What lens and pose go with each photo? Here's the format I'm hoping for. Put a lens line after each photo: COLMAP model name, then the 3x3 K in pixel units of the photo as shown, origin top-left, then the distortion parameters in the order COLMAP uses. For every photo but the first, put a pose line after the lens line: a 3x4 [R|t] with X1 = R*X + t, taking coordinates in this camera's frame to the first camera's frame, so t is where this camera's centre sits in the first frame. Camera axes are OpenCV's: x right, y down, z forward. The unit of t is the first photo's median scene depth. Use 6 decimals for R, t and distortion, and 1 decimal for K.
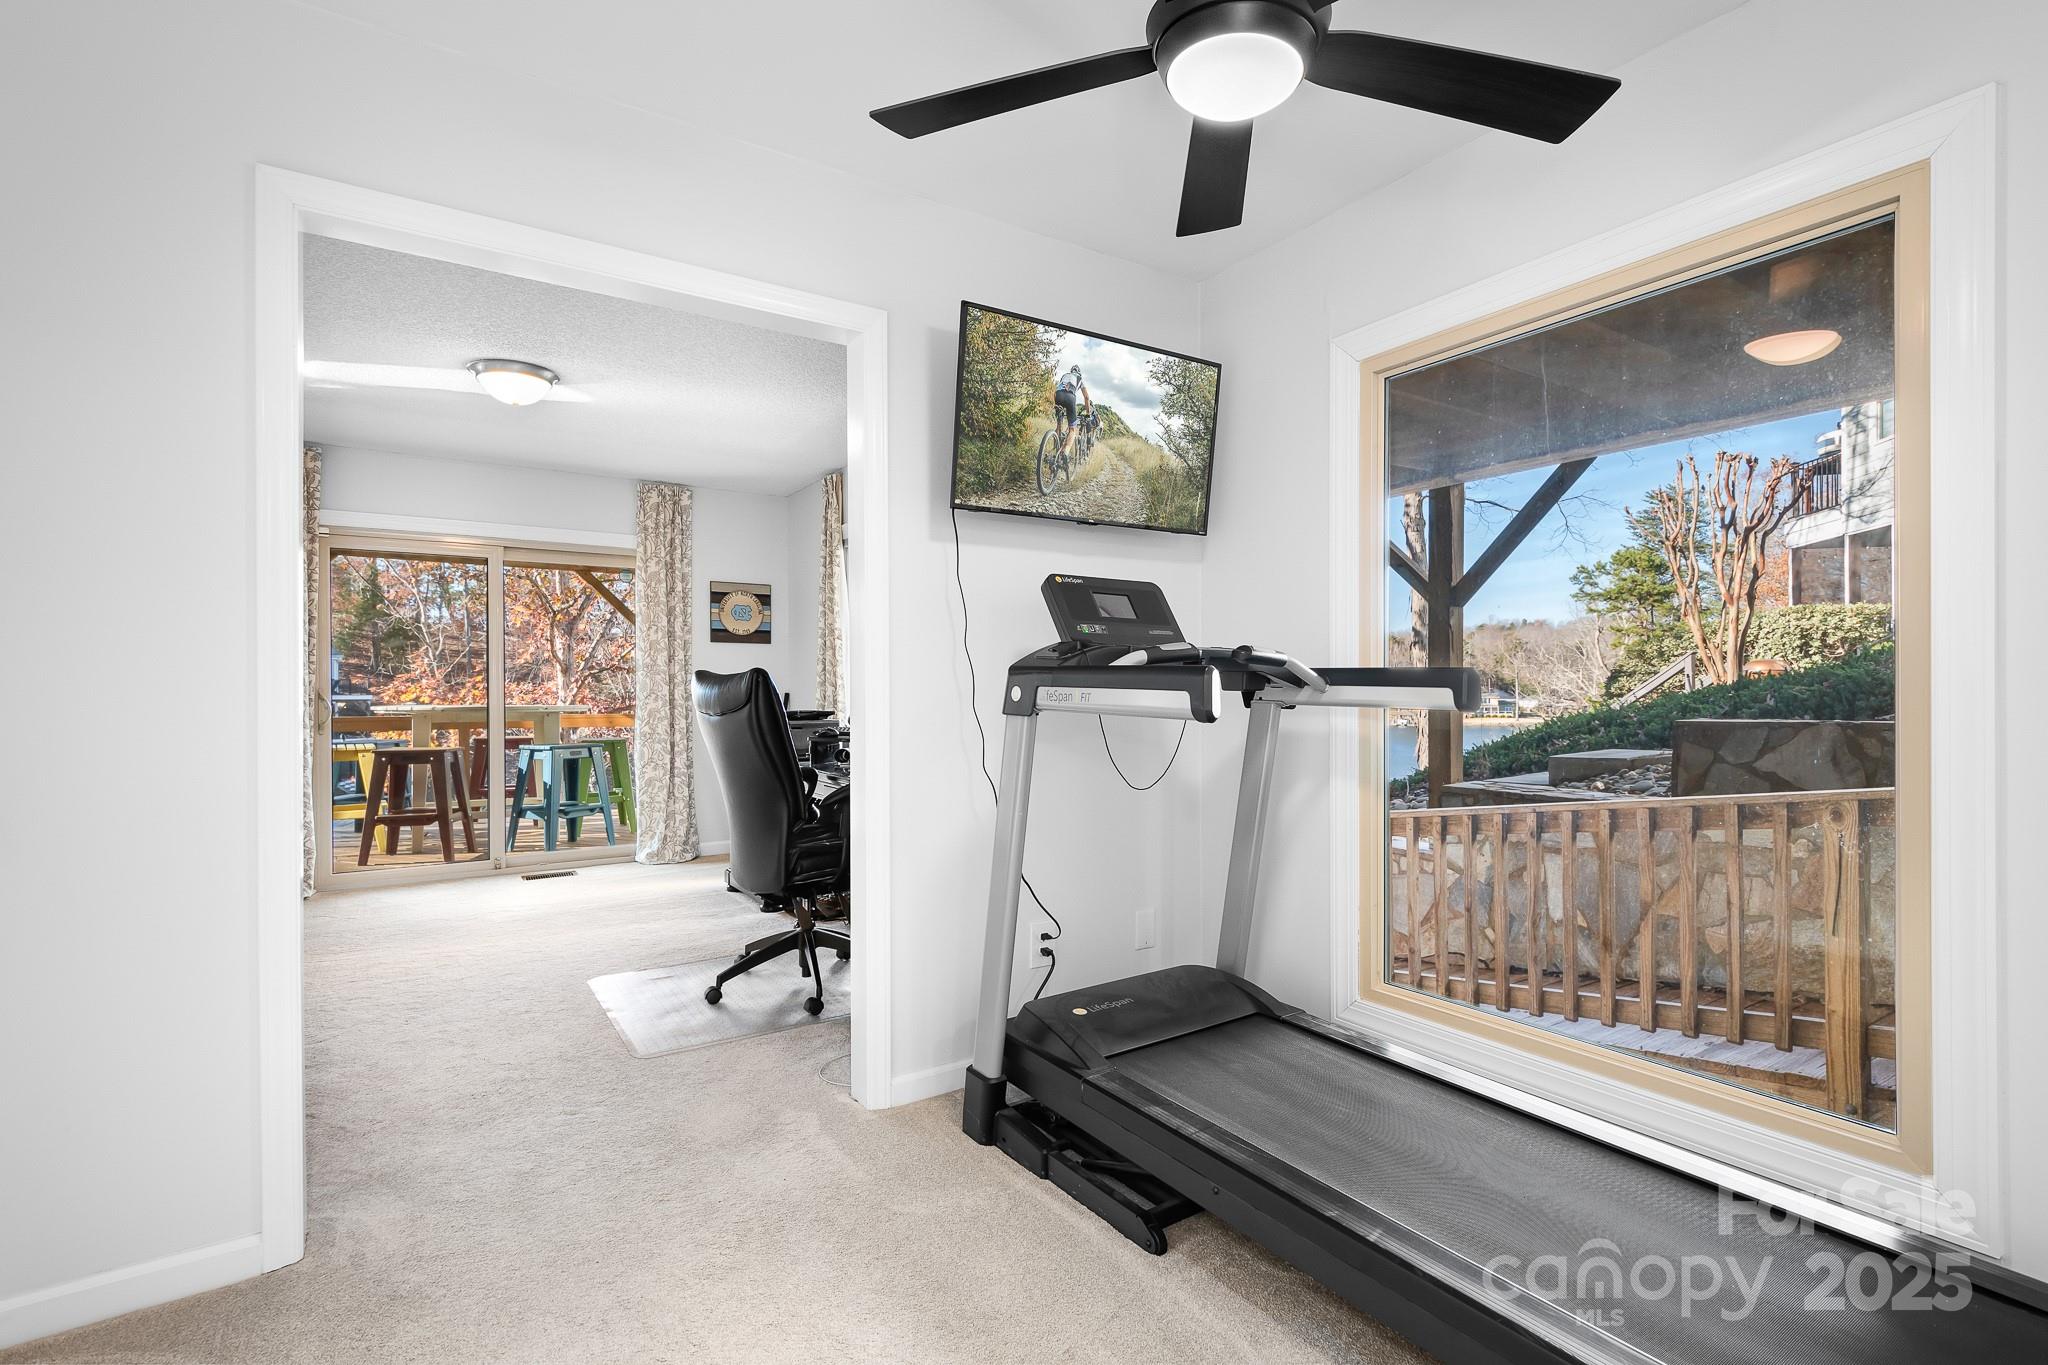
lens RADIAL K [[982.8, 0, 1041.1], [0, 982.8, 694.0], [0, 0, 1]] dist [0.017065, -0.002115]
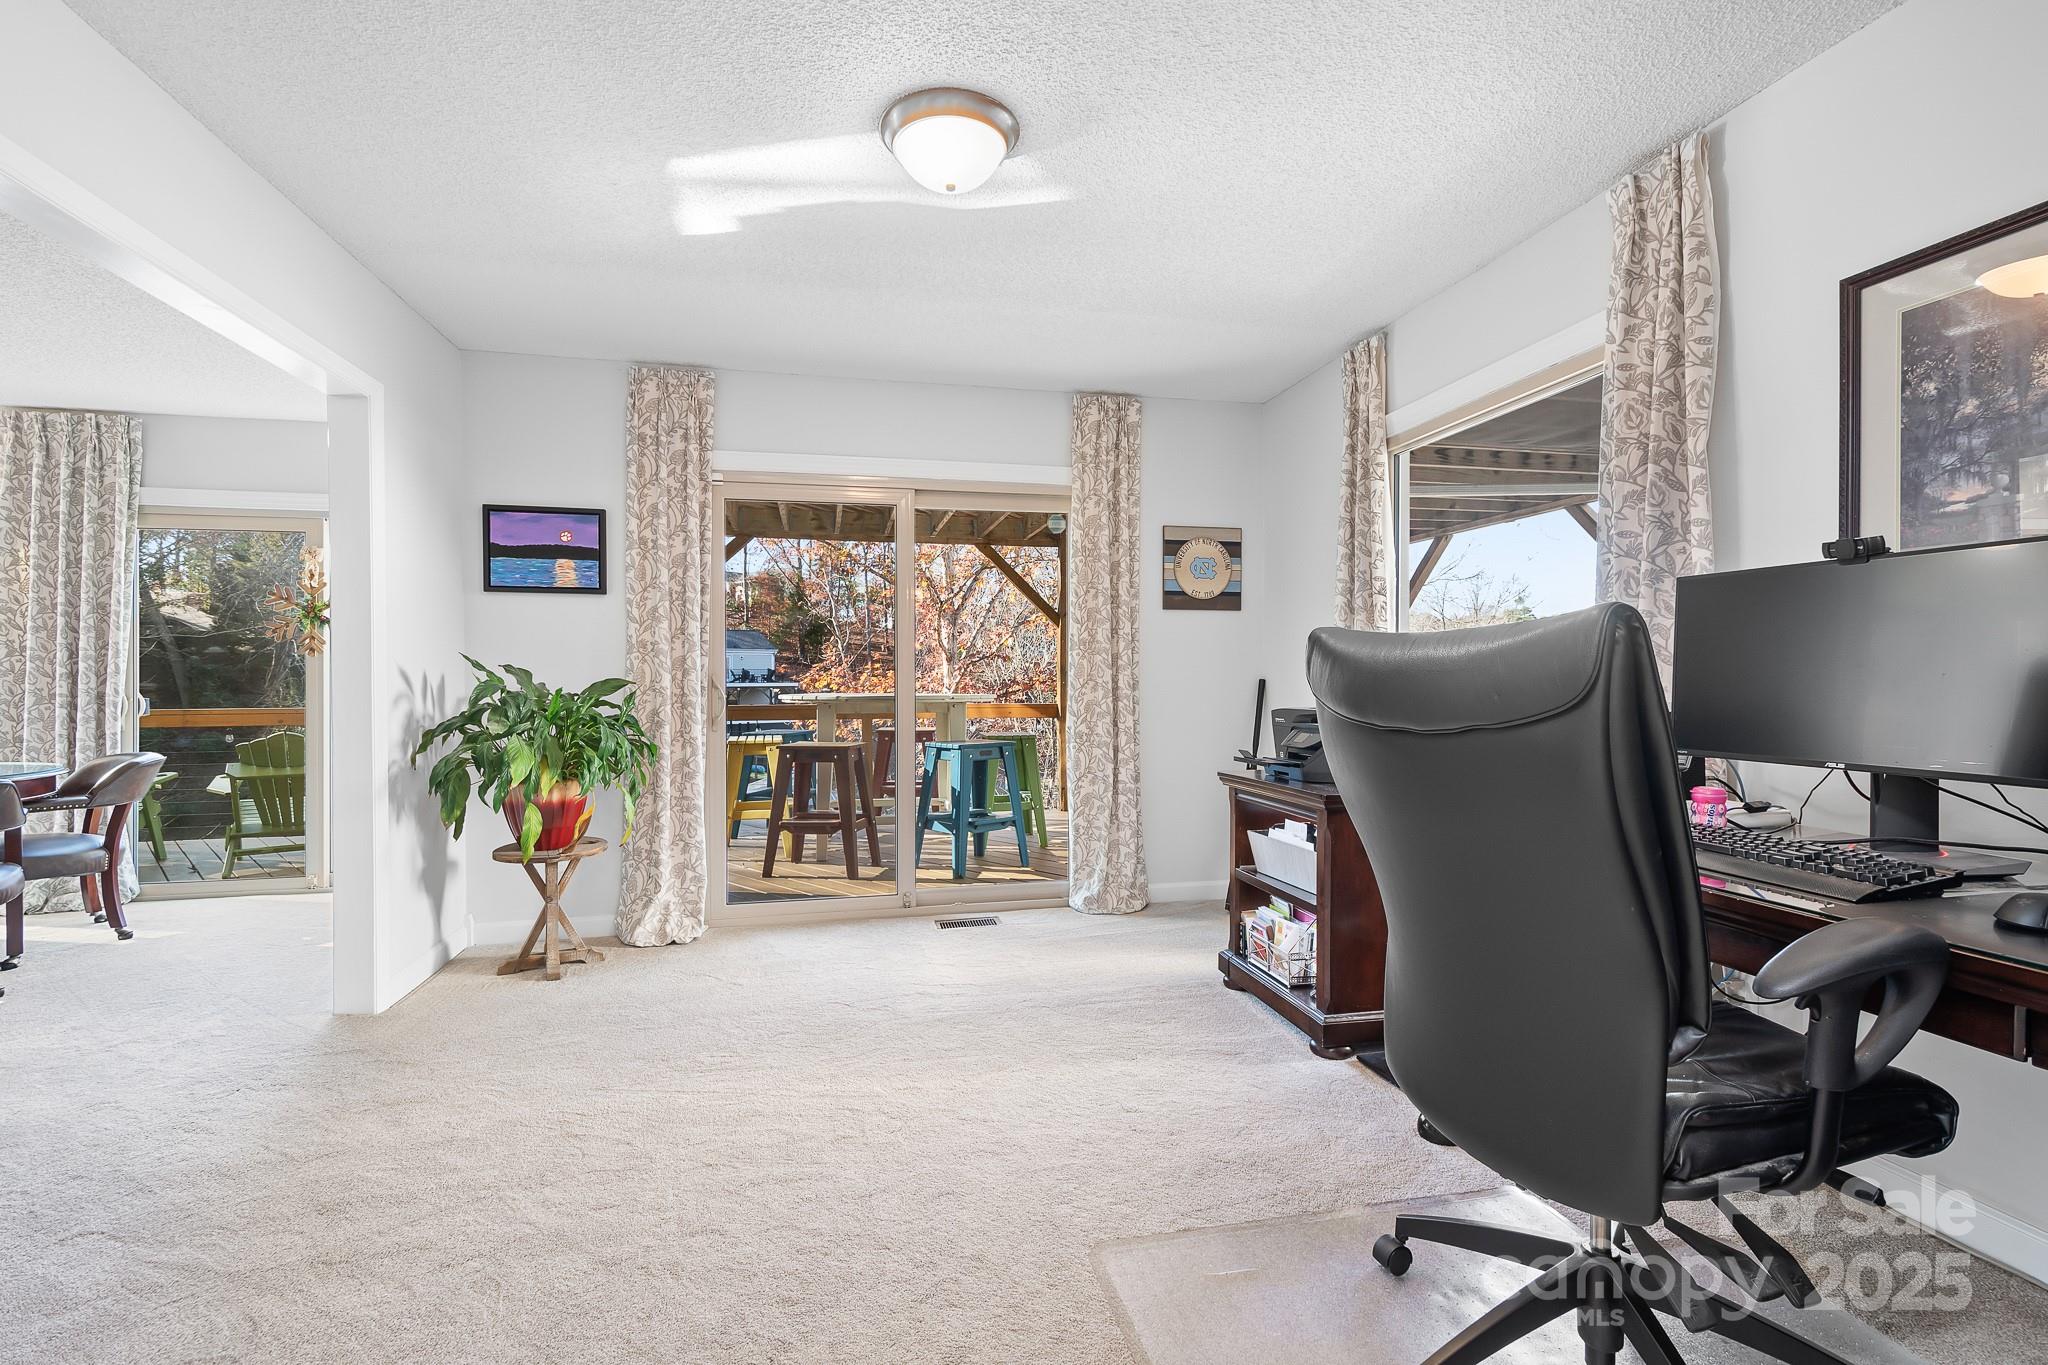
lens RADIAL K [[930.2, 0, 1021.8], [0, 930.2, 672.9], [0, 0, 1]] dist [0.032878, 0.000561]
pose [[0.935232, -0.004057, -0.354013, -0.184155], [0.000858, 0.999957, -0.009194, 0.000397], [0.354035, 0.008295, 0.935195, 0.309881]]
